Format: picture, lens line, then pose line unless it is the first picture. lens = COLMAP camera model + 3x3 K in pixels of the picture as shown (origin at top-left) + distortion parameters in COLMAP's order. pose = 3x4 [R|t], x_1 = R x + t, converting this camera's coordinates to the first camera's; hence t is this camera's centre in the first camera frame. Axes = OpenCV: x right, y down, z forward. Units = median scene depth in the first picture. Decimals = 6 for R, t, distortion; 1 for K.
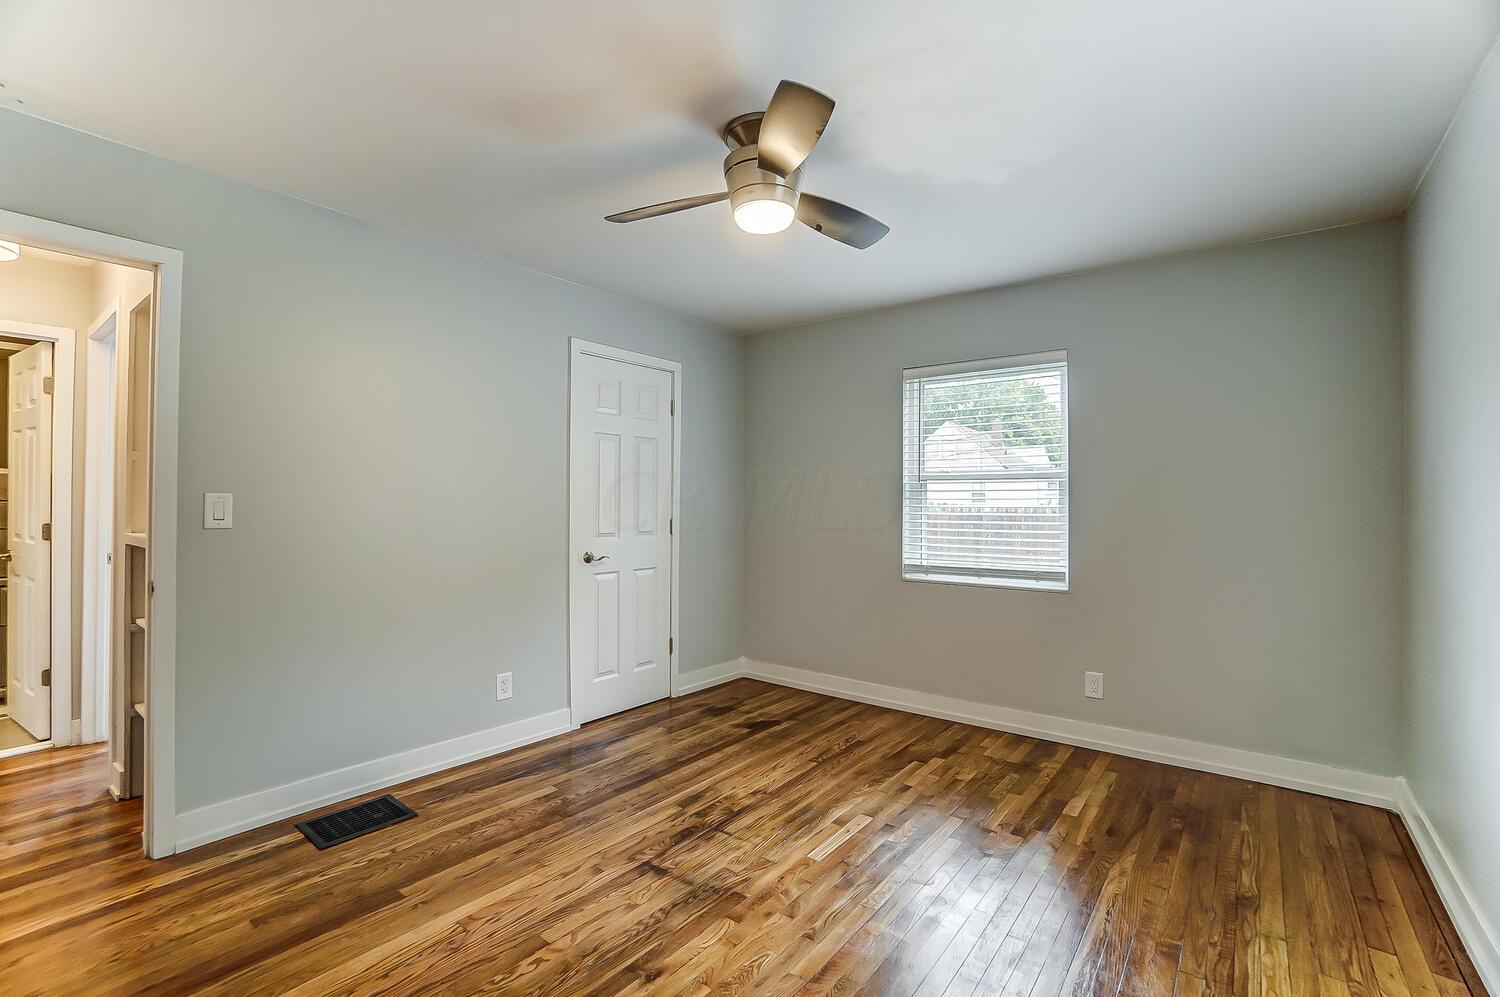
lens RADIAL K [[662.1, 0, 741.6], [0, 662.1, 499.7], [0, 0, 1]] dist [-0.064186, 0.025413]
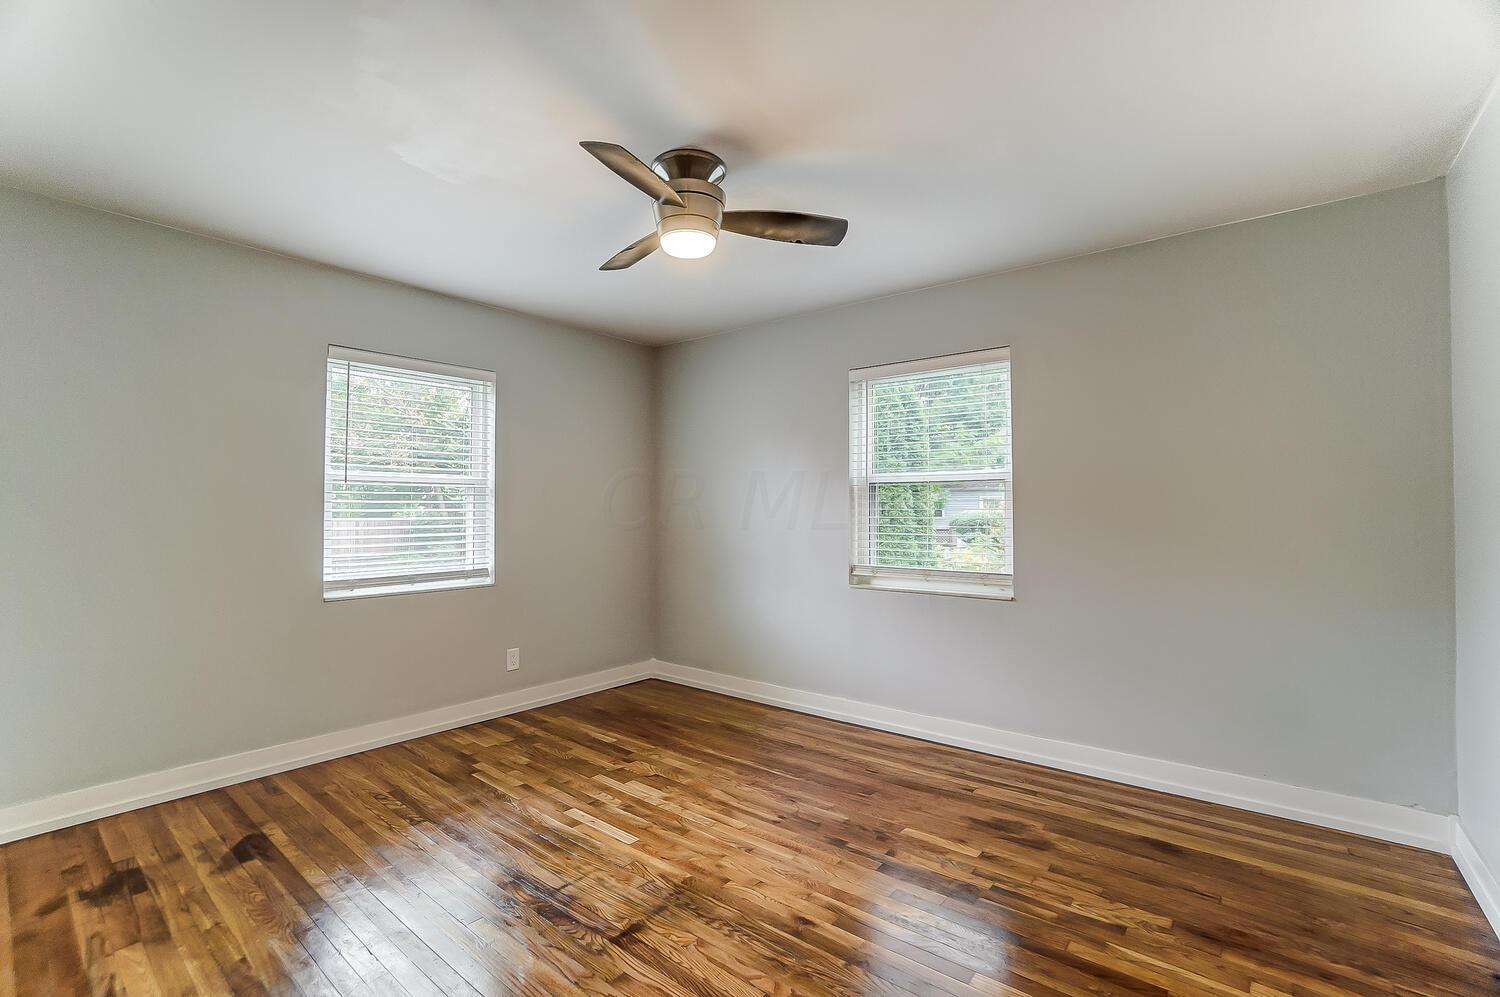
lens RADIAL K [[662.1, 0, 741.6], [0, 662.1, 499.7], [0, 0, 1]] dist [-0.064186, 0.025413]
pose [[0.016475, 0.010601, 0.999808, -0.732137], [-0.005550, 0.999929, -0.010511, 0.001360], [-0.999849, -0.005376, 0.016533, 0.618283]]
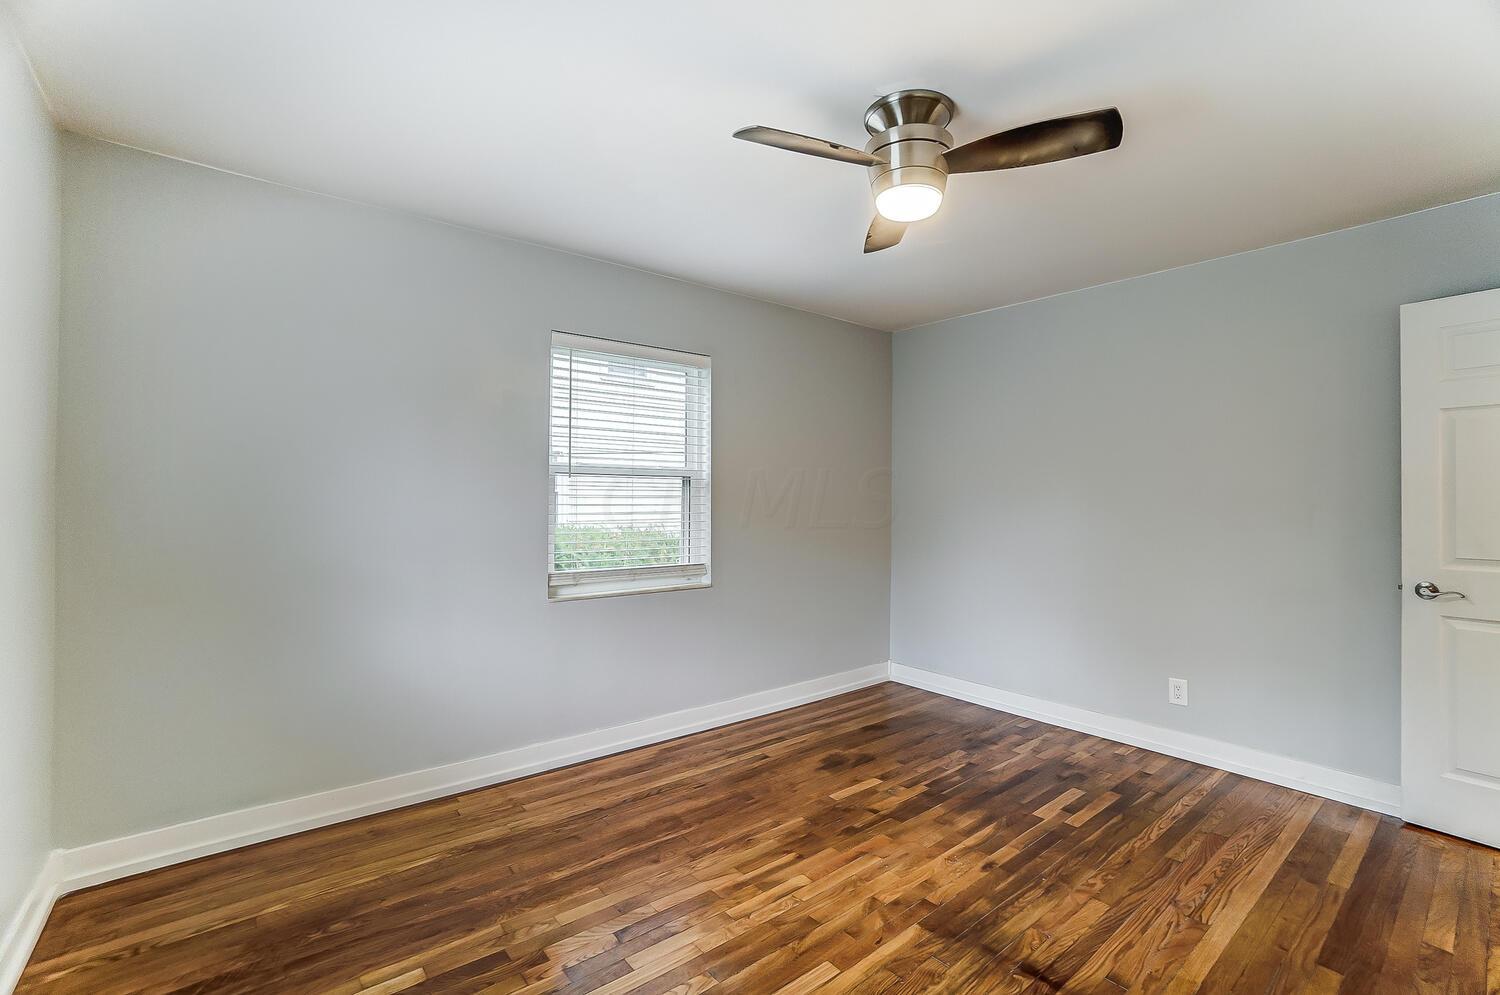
lens RADIAL K [[662.1, 0, 741.6], [0, 662.1, 498.7], [0, 0, 1]] dist [-0.064186, 0.025413]
pose [[-0.975766, -0.012476, 0.218460, 0.042210], [-0.013913, 0.999891, -0.005037, -0.001375], [-0.218373, -0.007954, -0.975833, 1.358061]]
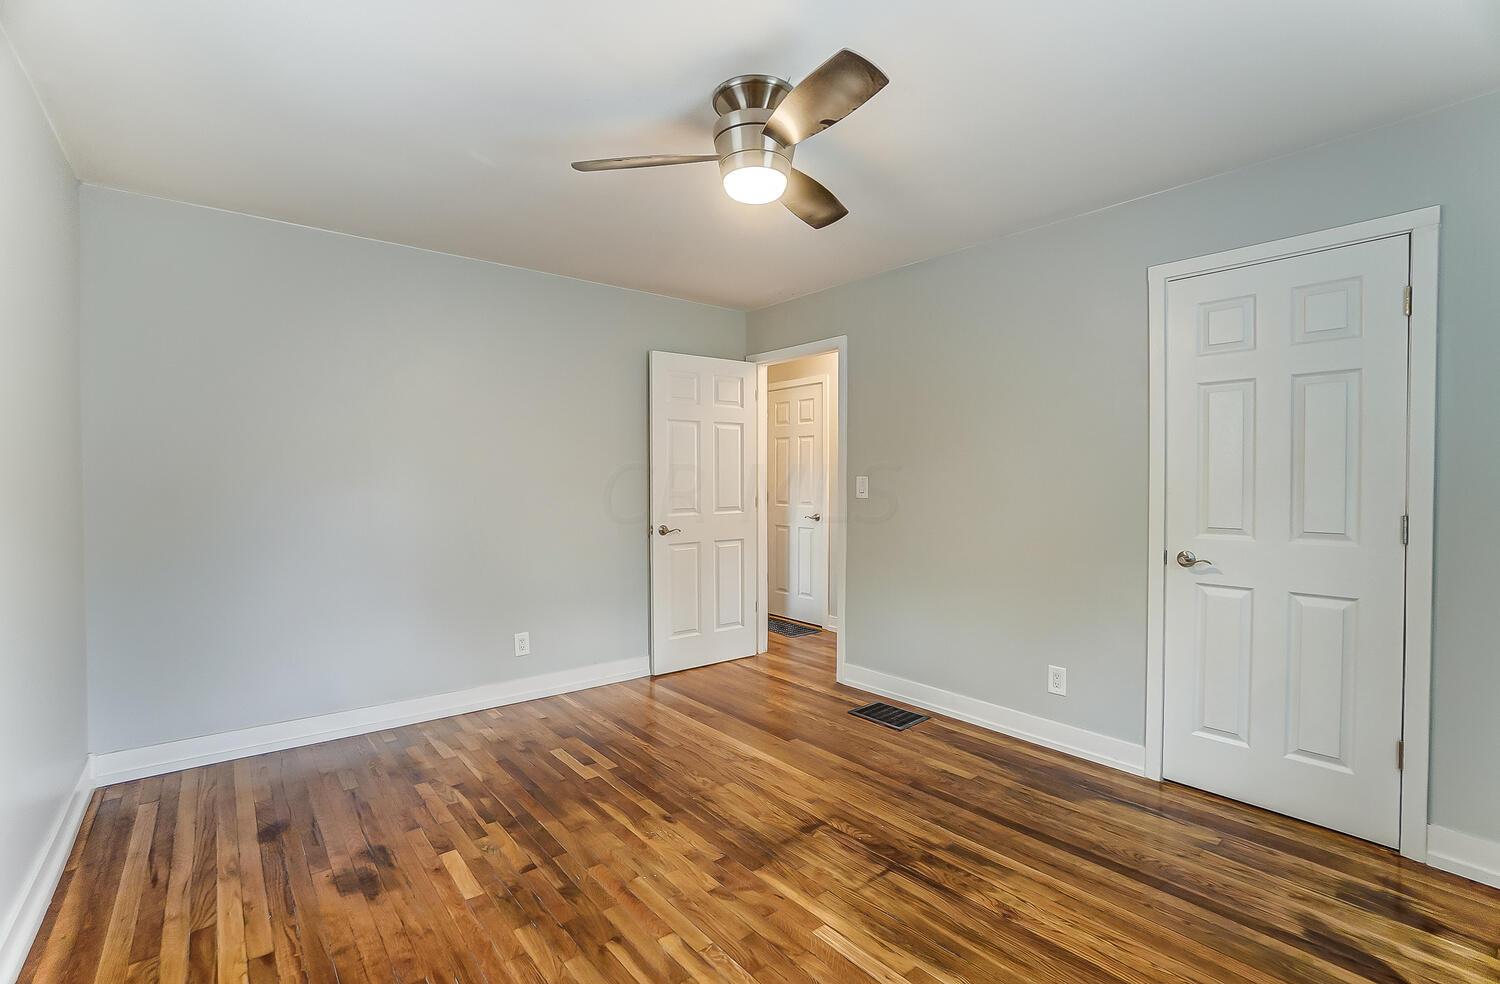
lens RADIAL K [[665.5, 0, 750.0], [0, 665.5, 492.0], [0, 0, 1]] dist [-0.065605, 0.025910]
pose [[-0.202245, 0.014020, -0.979235, 0.687337], [0.003703, 0.999901, 0.013552, 0.002871], [0.979328, -0.000885, -0.202277, 0.824177]]
